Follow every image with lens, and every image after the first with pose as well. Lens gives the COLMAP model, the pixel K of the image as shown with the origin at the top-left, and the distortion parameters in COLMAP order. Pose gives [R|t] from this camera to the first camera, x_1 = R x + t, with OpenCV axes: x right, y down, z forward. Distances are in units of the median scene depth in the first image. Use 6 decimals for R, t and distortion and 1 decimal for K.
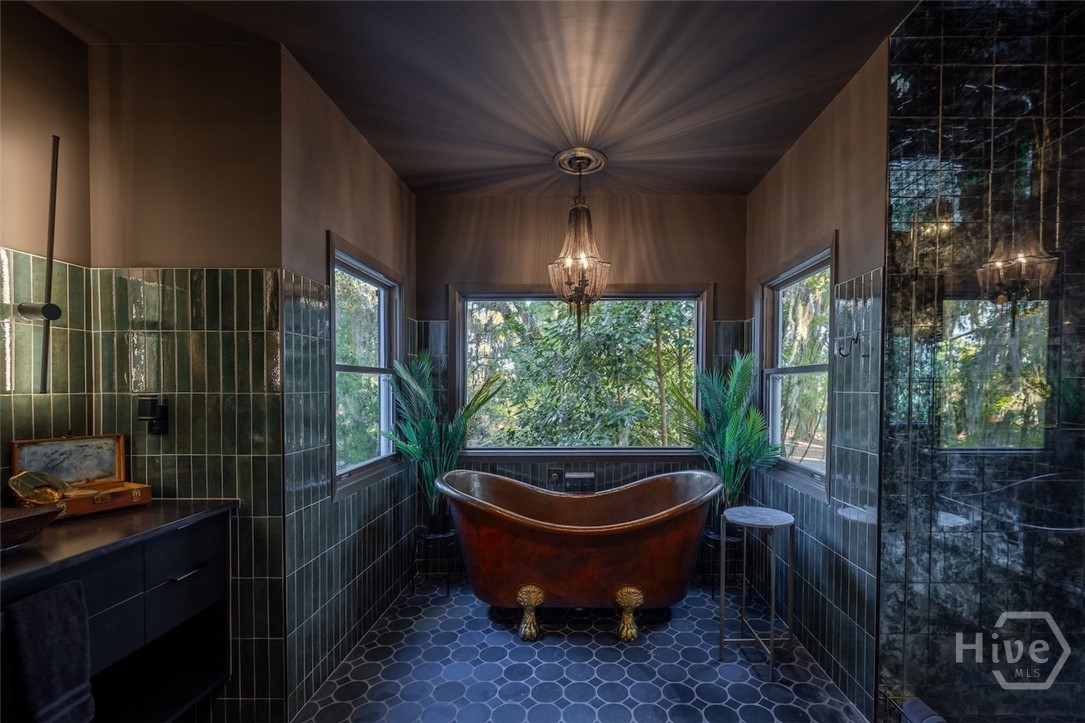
lens RADIAL K [[464.4, 0, 586.9], [0, 464.4, 396.7], [0, 0, 1]] dist [-0.000383, -0.000102]
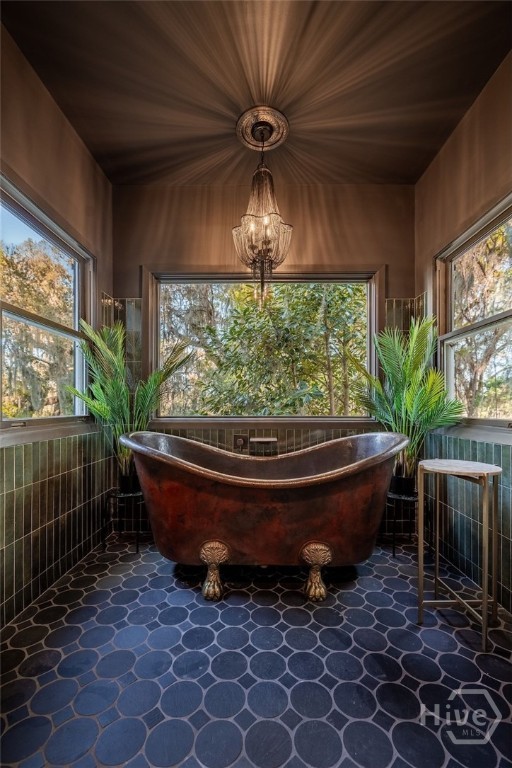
lens RADIAL K [[330.5, 0, 259.3], [0, 330.5, 405.4], [0, 0, 1]] dist [0.000898, -0.000289]
pose [[0.999796, -0.005932, -0.019318, -0.012315], [0.005531, 0.999769, -0.020767, 0.131774], [0.019437, 0.020656, 0.999598, 0.296037]]
